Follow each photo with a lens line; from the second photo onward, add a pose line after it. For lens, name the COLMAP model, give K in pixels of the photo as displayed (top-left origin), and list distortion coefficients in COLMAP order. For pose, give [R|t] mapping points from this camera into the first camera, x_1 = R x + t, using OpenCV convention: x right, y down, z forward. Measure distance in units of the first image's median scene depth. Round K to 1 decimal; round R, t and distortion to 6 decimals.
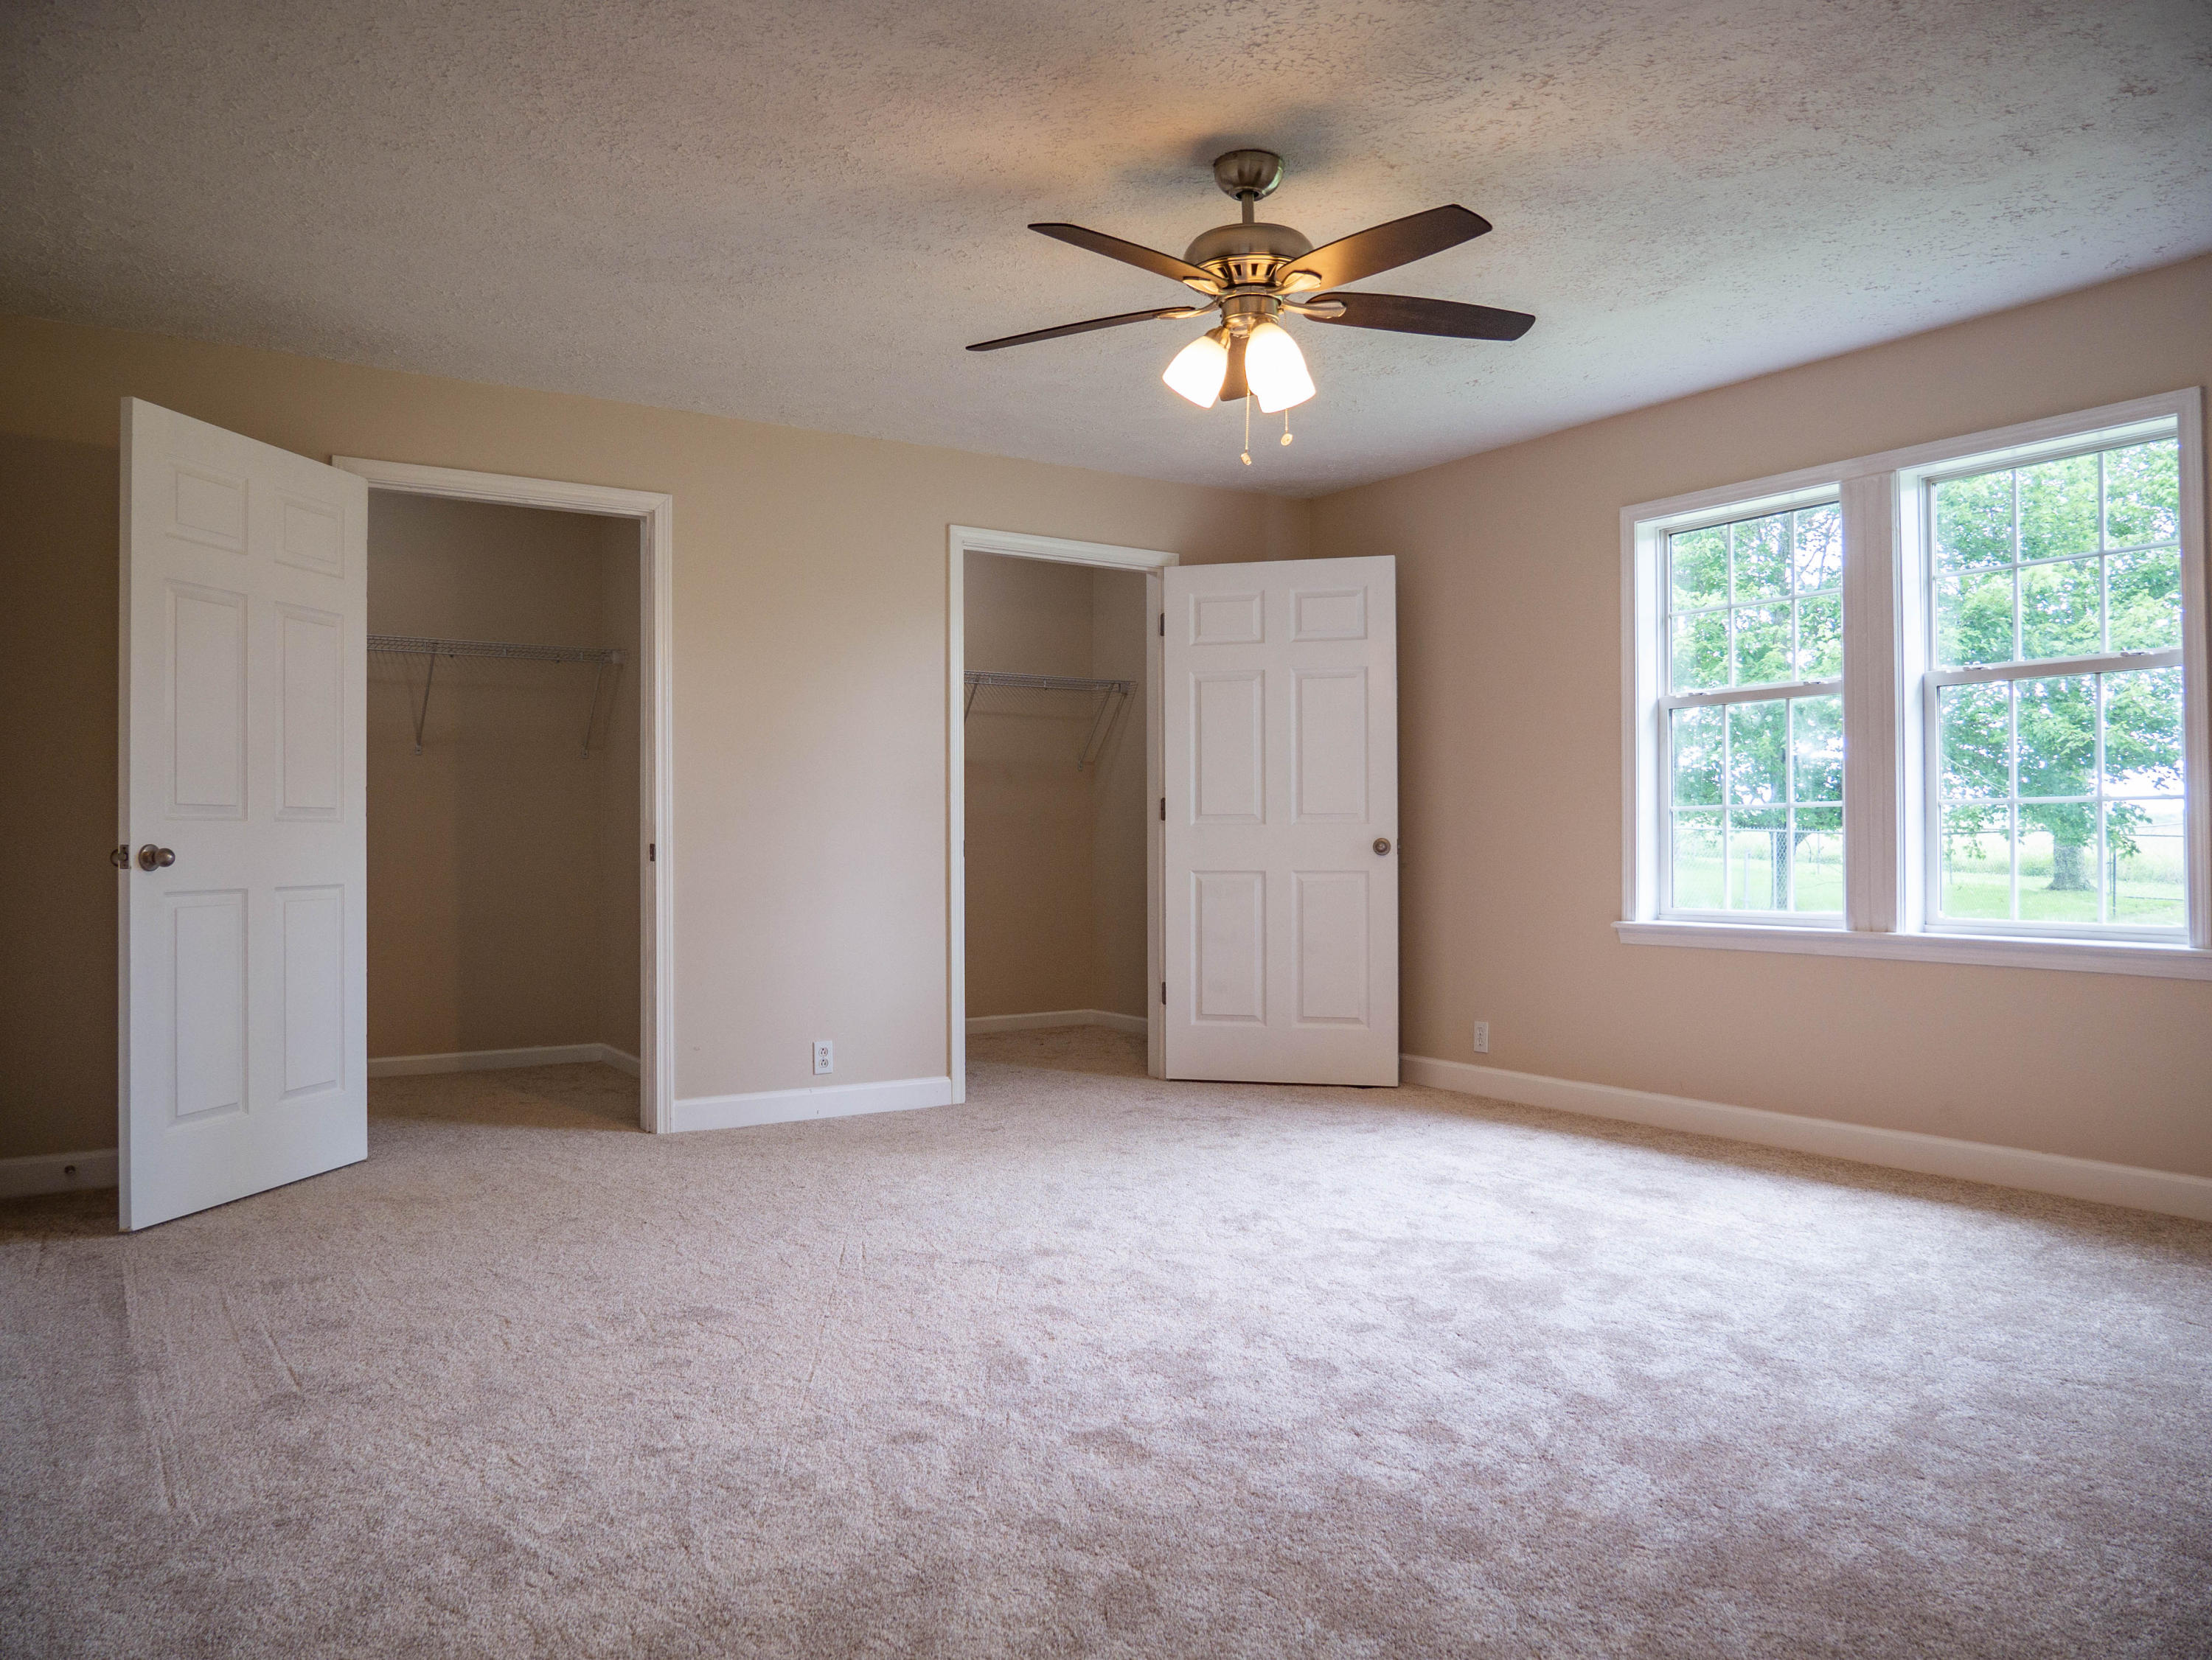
lens RADIAL K [[1602.2, 0, 1100.3], [0, 1602.2, 829.8], [0, 0, 1]] dist [-0.040617, 0.007349]
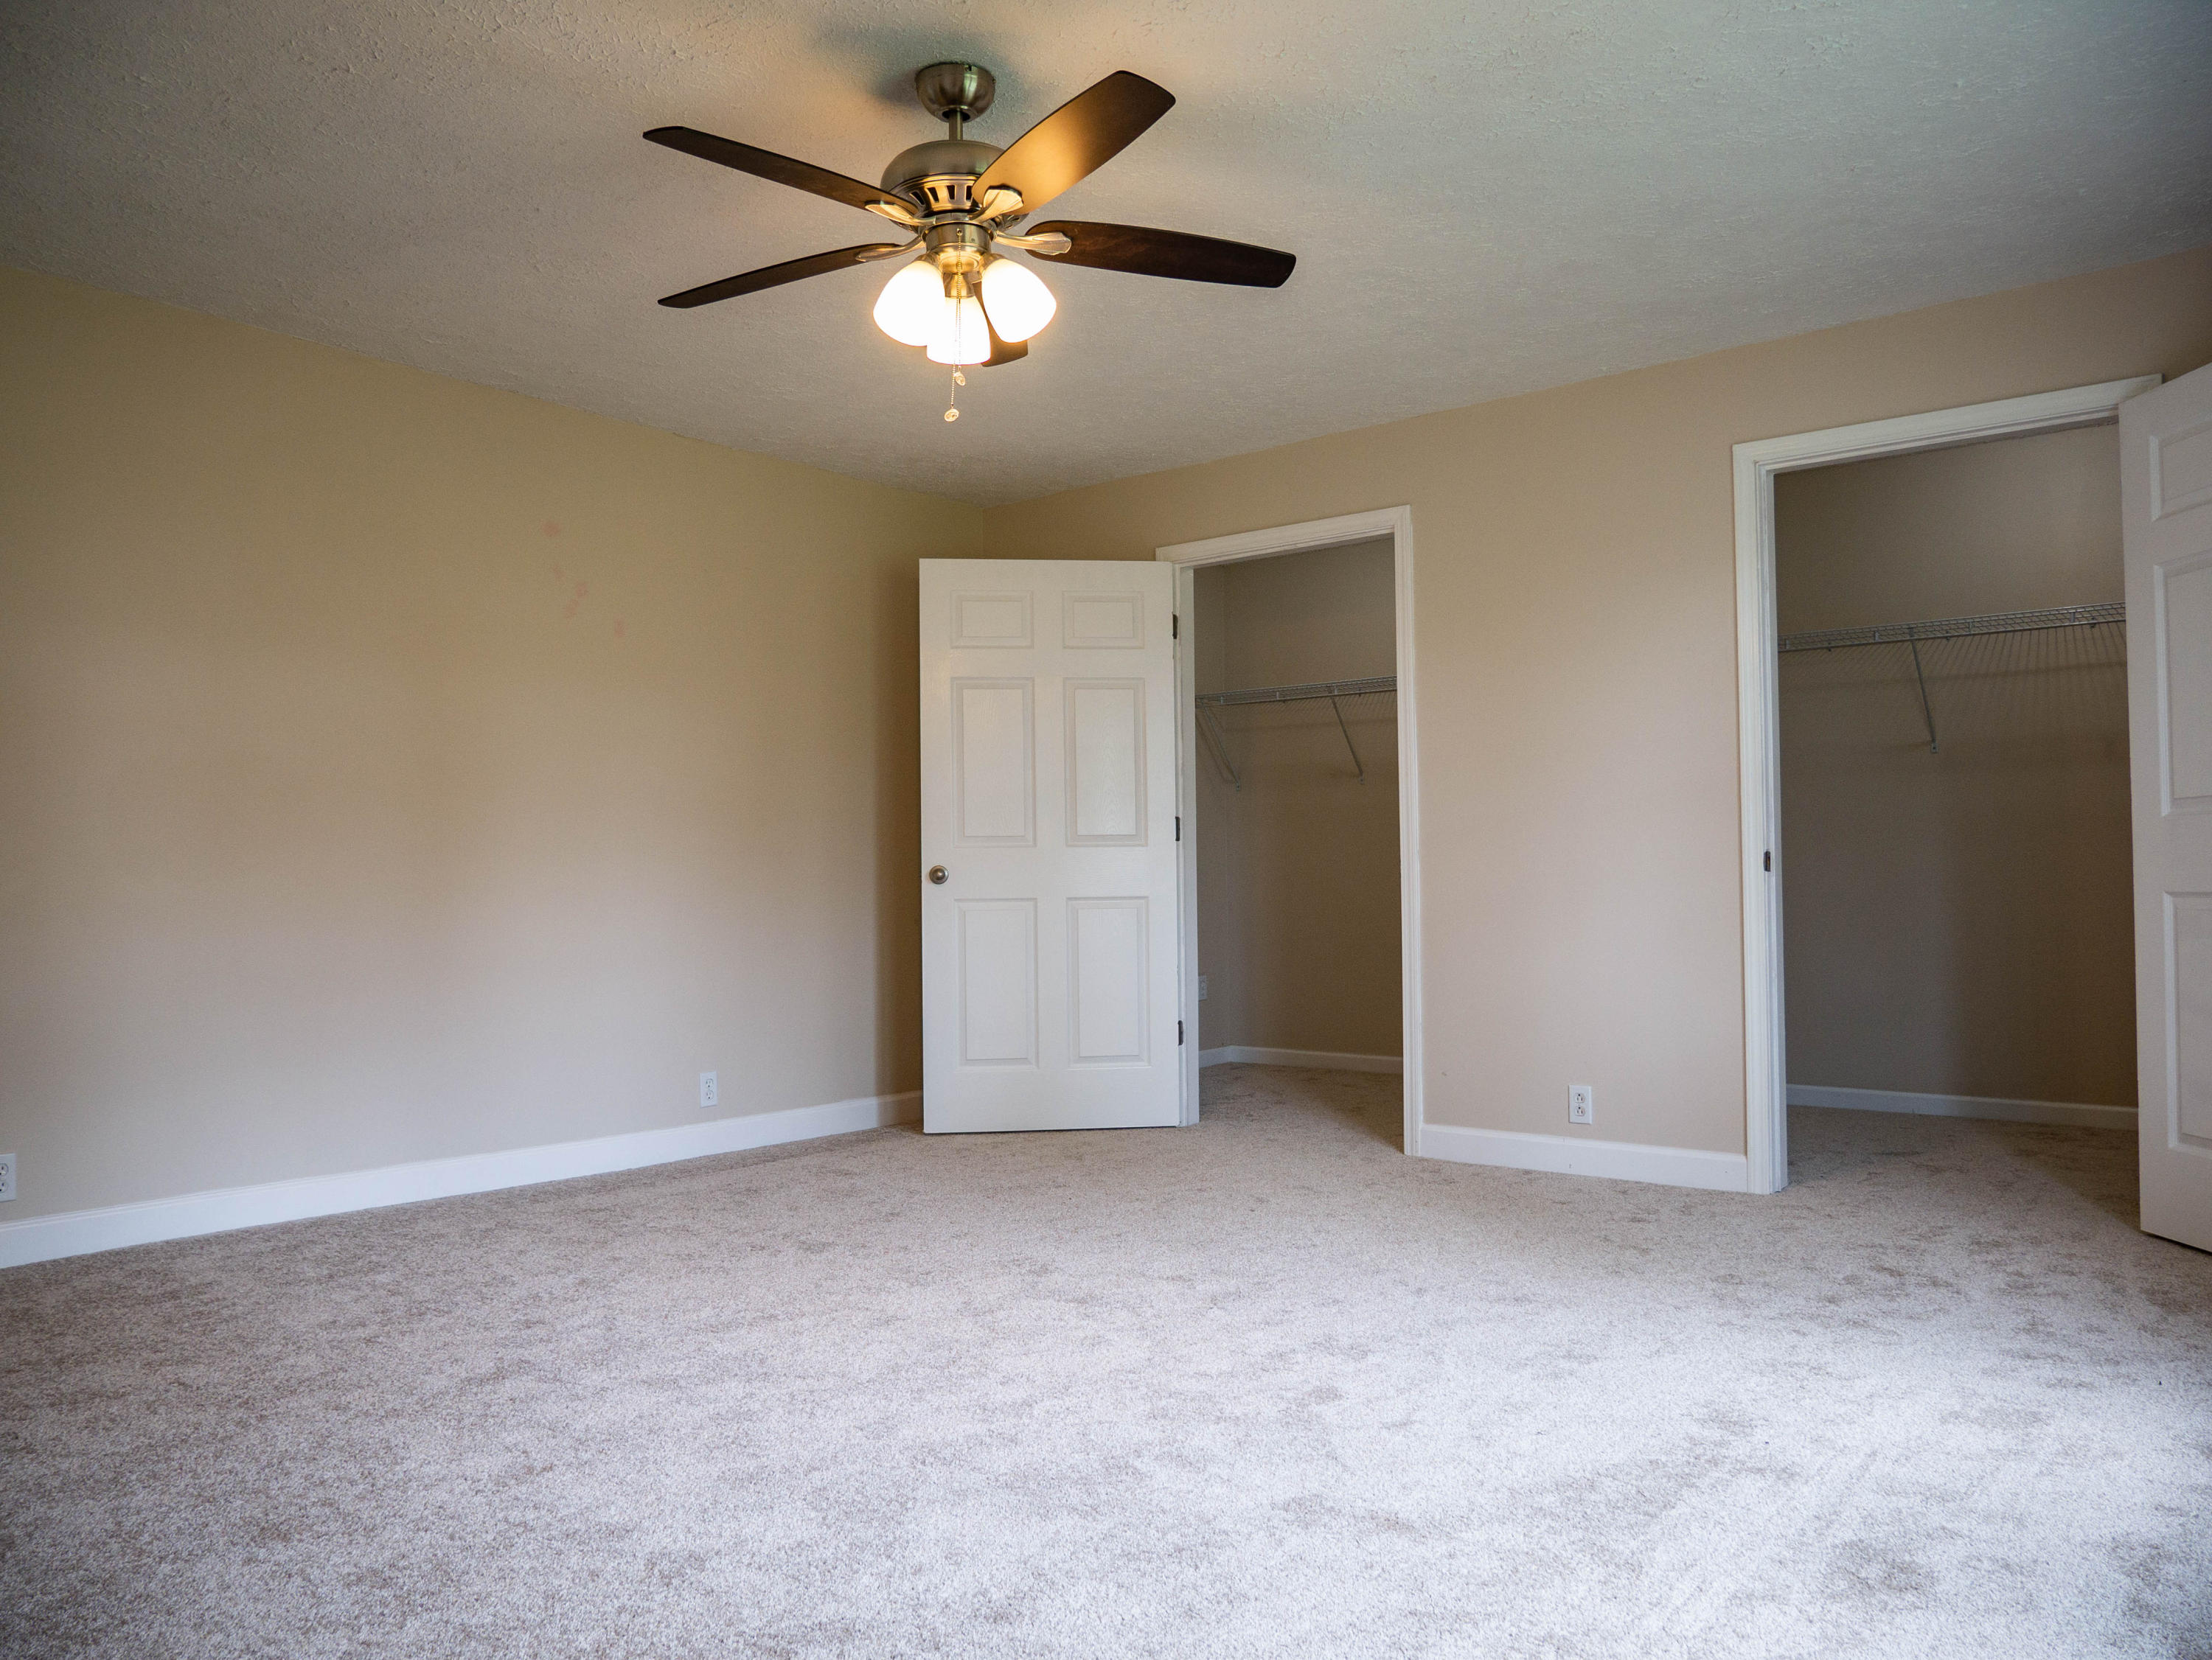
lens RADIAL K [[1602.2, 0, 1100.3], [0, 1602.2, 829.8], [0, 0, 1]] dist [-0.040617, 0.007349]
pose [[0.283637, -0.030277, -0.958454, 0.770308], [0.017329, 0.999500, -0.026446, 0.016148], [0.958775, -0.009108, 0.284020, 0.668791]]
